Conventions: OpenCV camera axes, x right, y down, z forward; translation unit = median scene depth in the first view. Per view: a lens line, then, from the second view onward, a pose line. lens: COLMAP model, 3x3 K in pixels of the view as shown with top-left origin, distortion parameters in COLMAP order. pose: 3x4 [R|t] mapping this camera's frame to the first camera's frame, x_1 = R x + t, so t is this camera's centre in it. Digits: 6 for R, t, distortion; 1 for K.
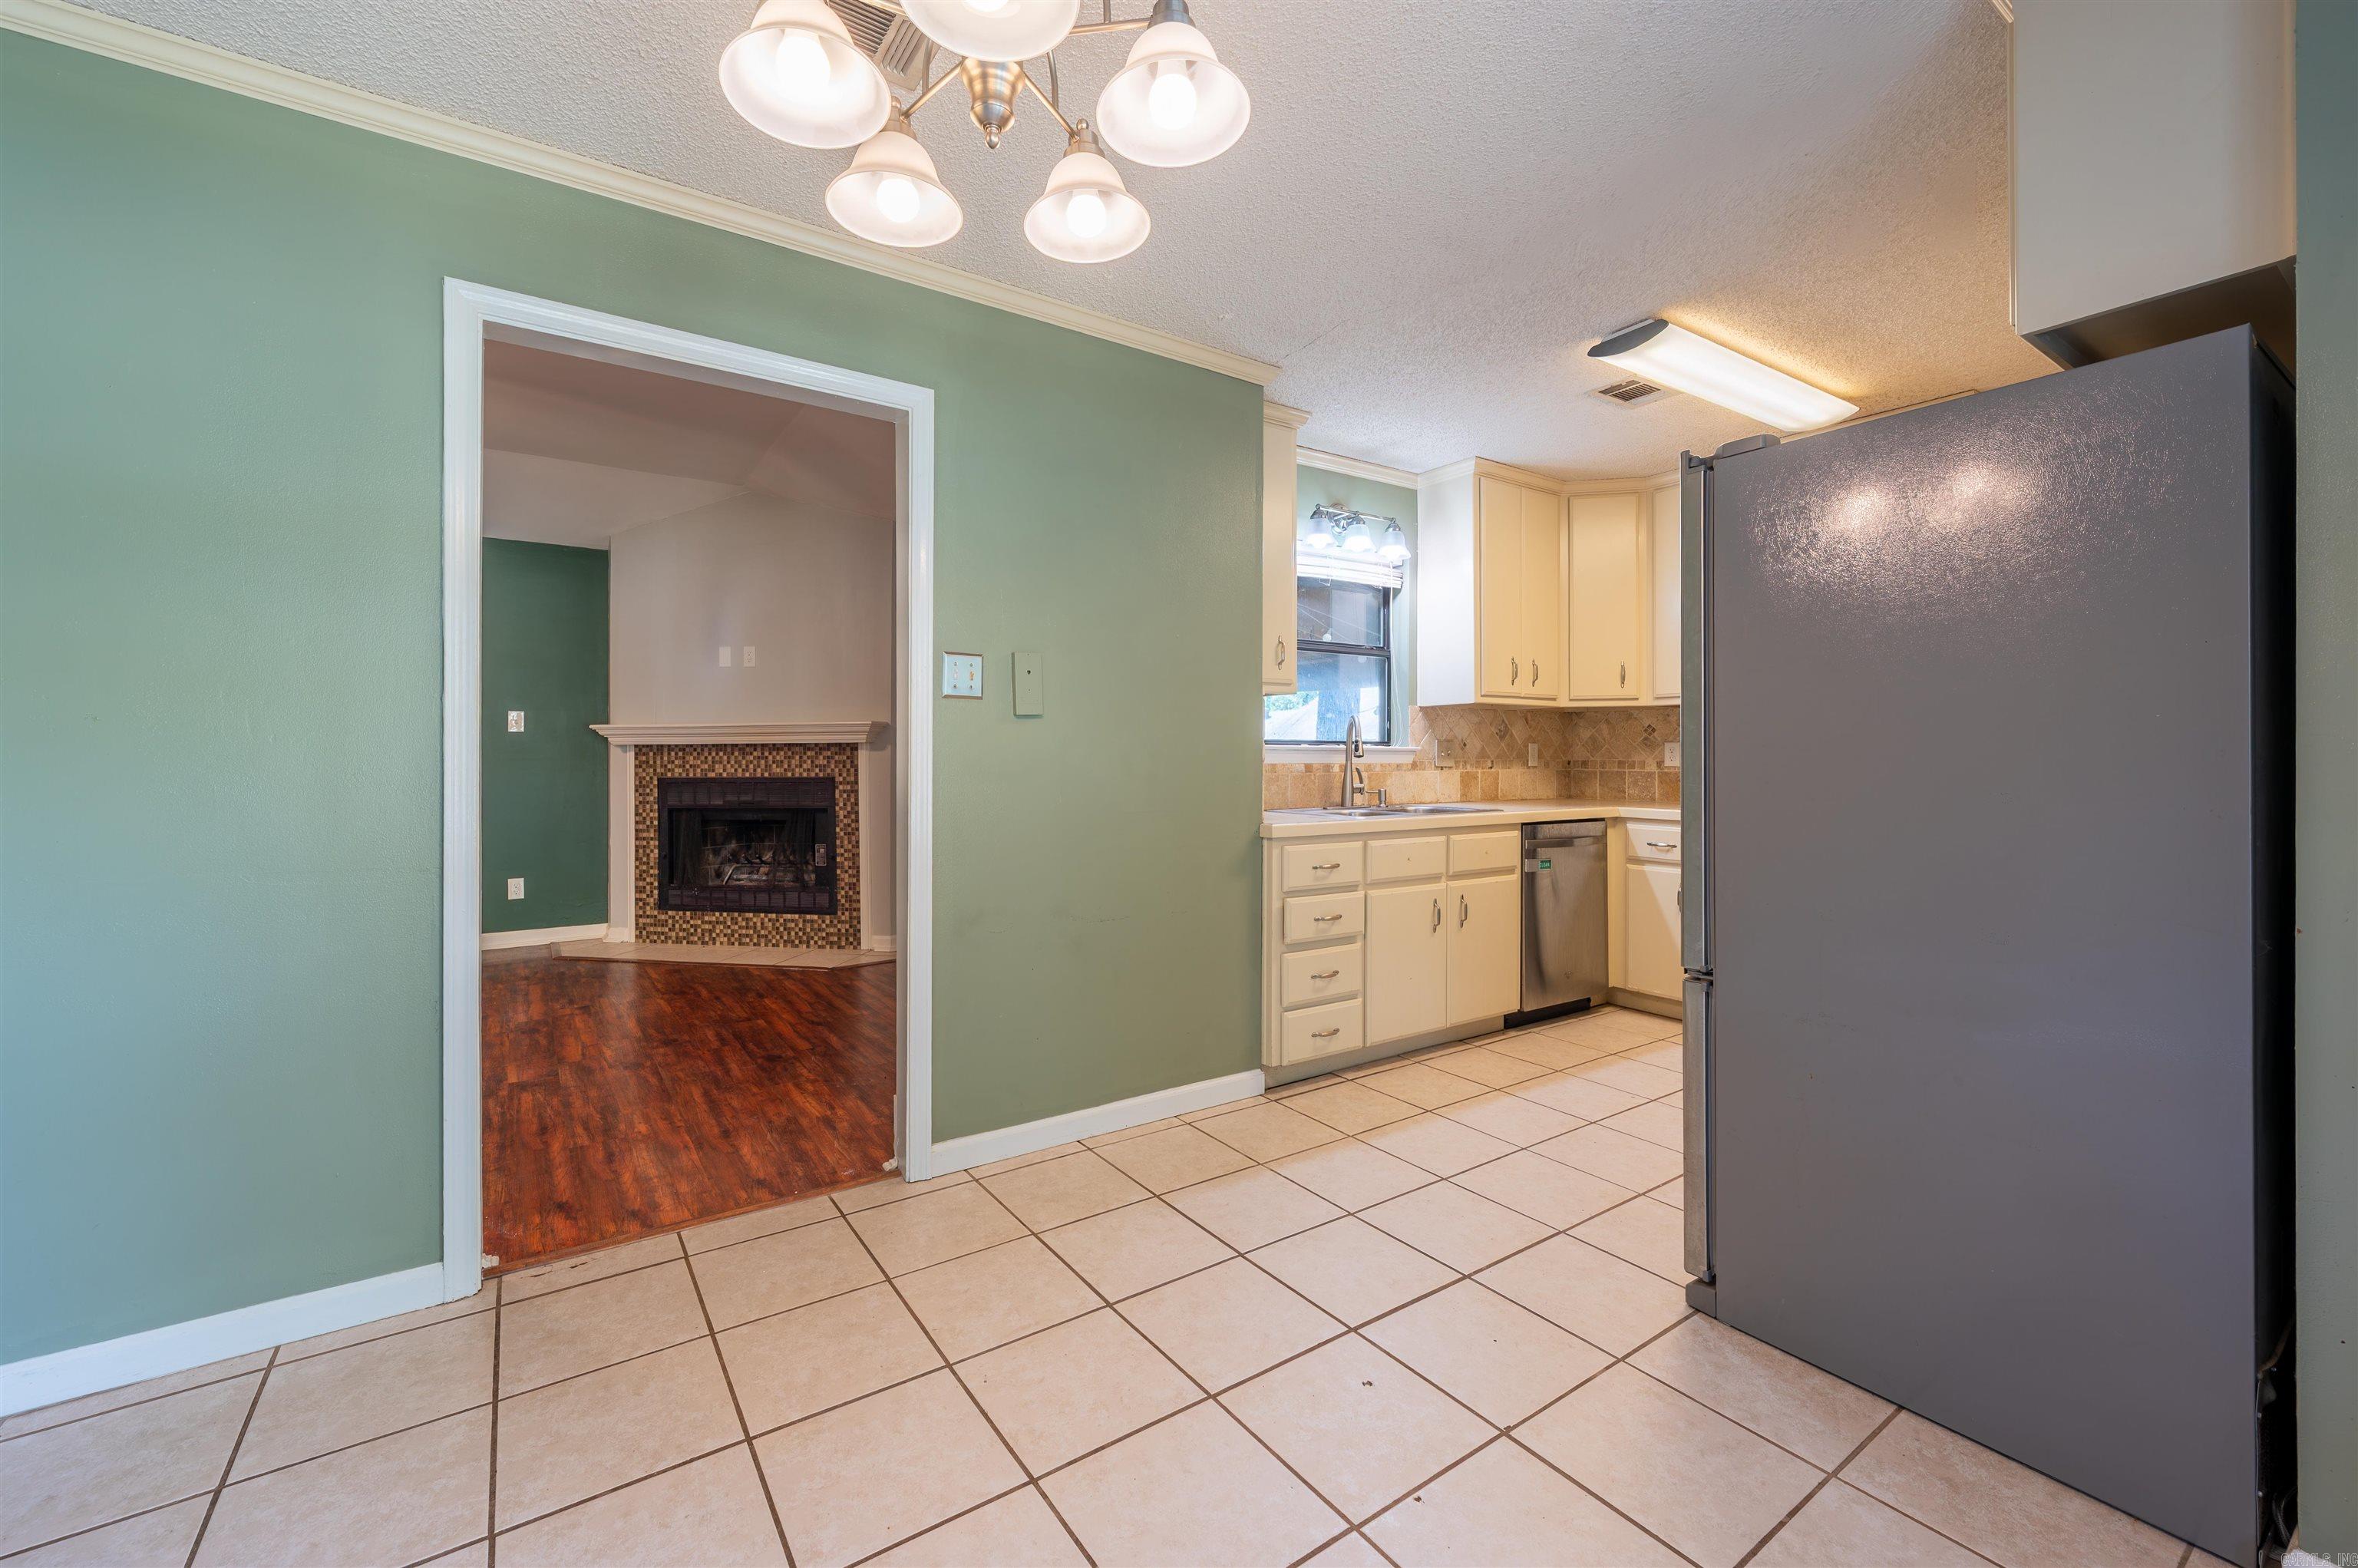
lens RADIAL K [[949.0, 0, 1162.4], [0, 949.0, 757.3], [0, 0, 1]] dist [-0.001020, 0.000510]
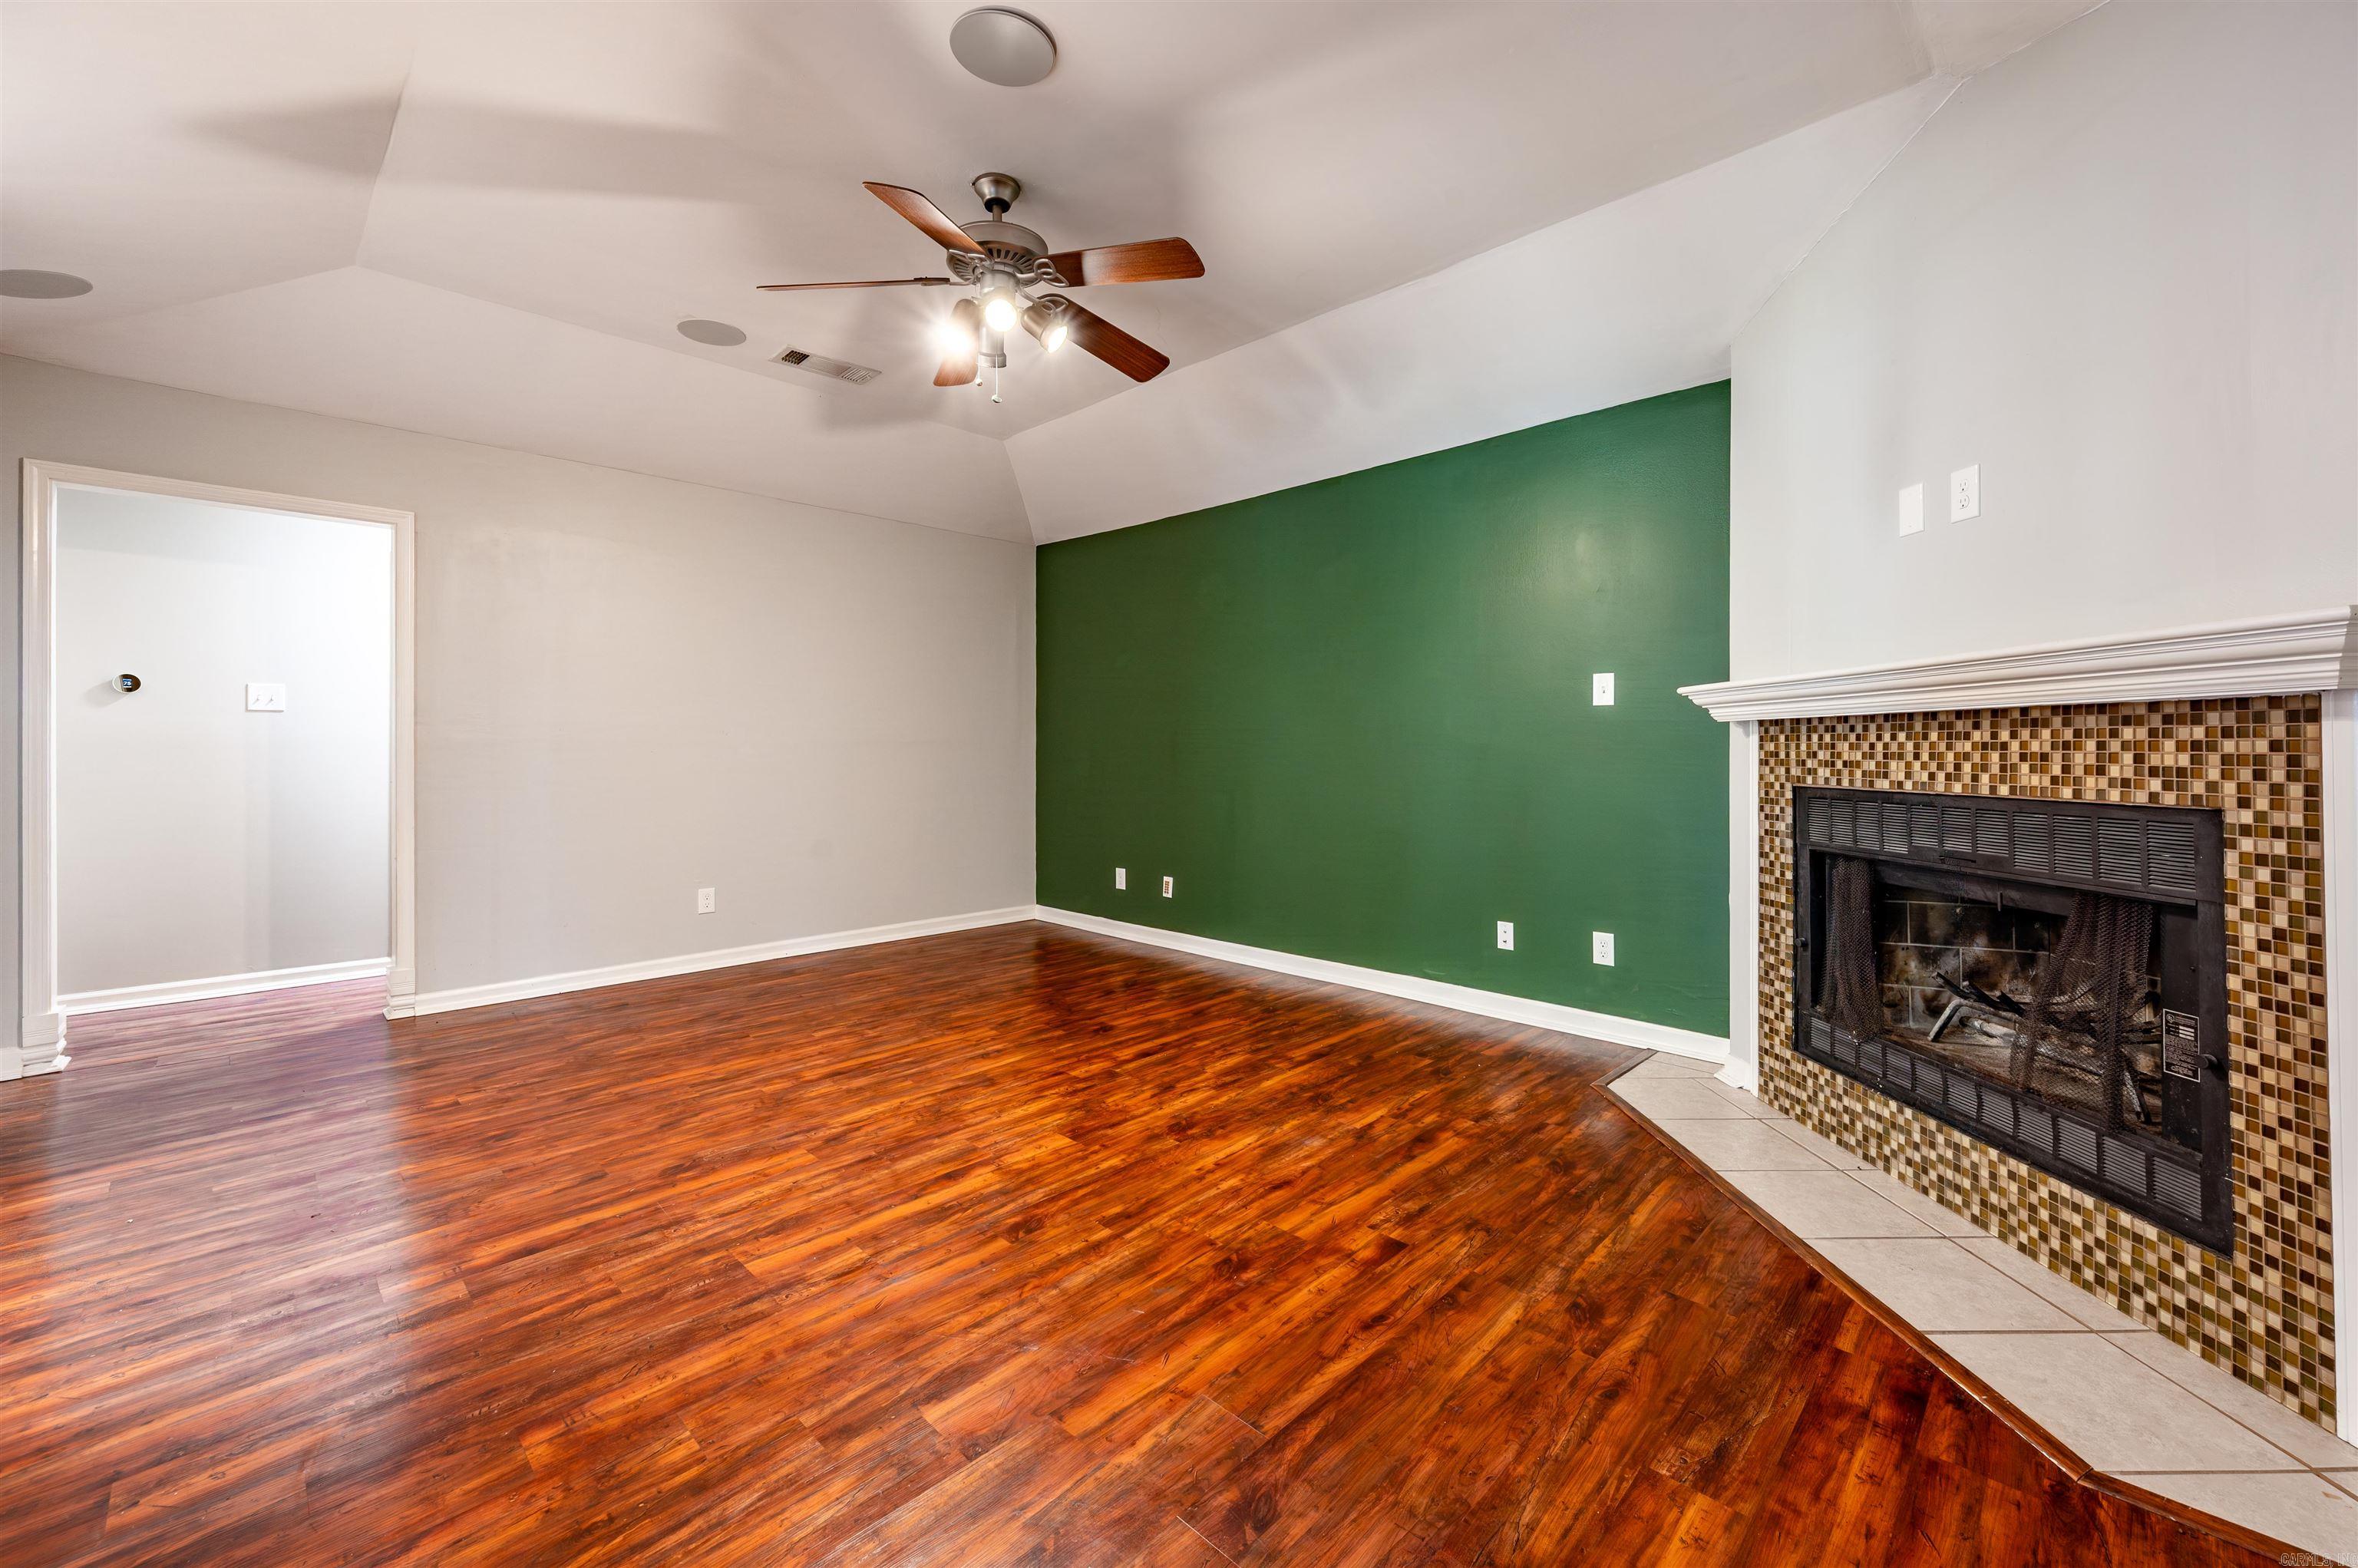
lens RADIAL K [[949.0, 0, 1174.7], [0, 949.0, 746.6], [0, 0, 1]] dist [-0.001020, 0.000510]
pose [[0.192116, 0.002005, -0.981370, -0.106928], [0.003185, 0.999991, 0.002667, -0.001215], [0.981367, -0.003638, 0.192108, 0.595390]]
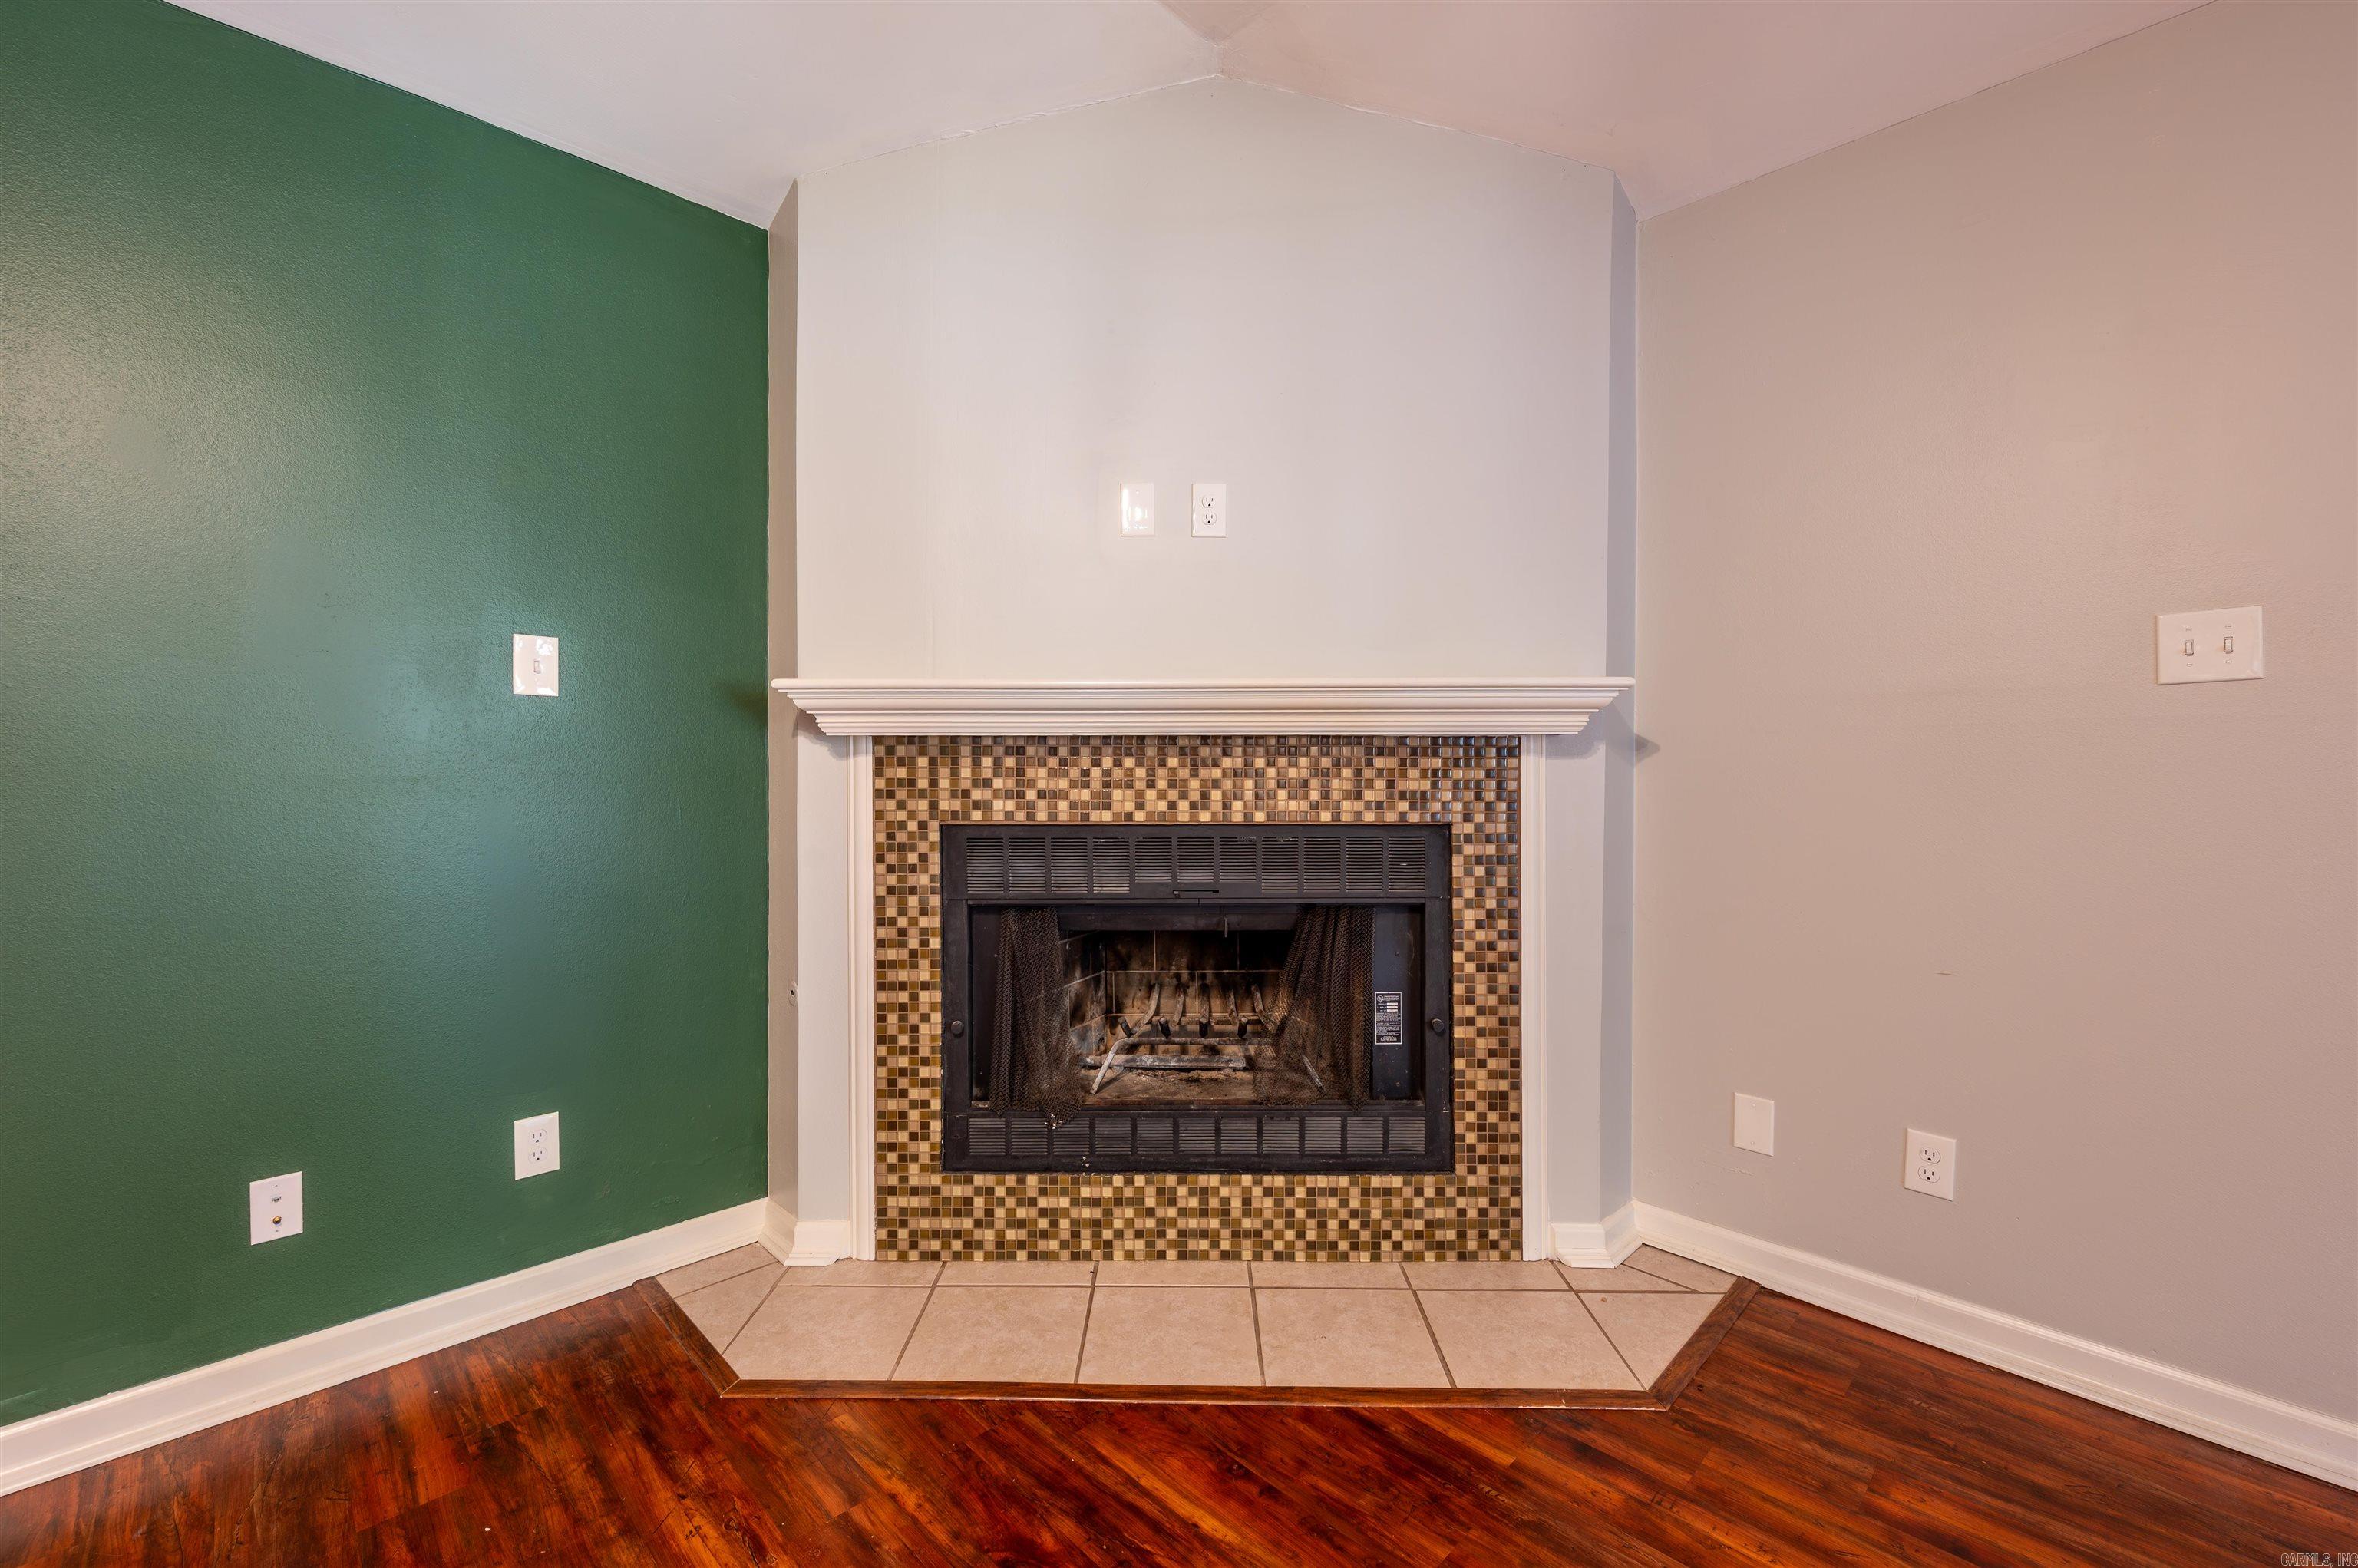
lens RADIAL K [[949.0, 0, 1166.5], [0, 949.0, 789.1], [0, 0, 1]] dist [-0.001020, 0.000510]
pose [[0.984448, 0.002487, 0.175658, -0.518043], [-0.005252, 0.999870, 0.015277, 0.001385], [-0.175597, -0.015962, 0.984333, 0.622610]]
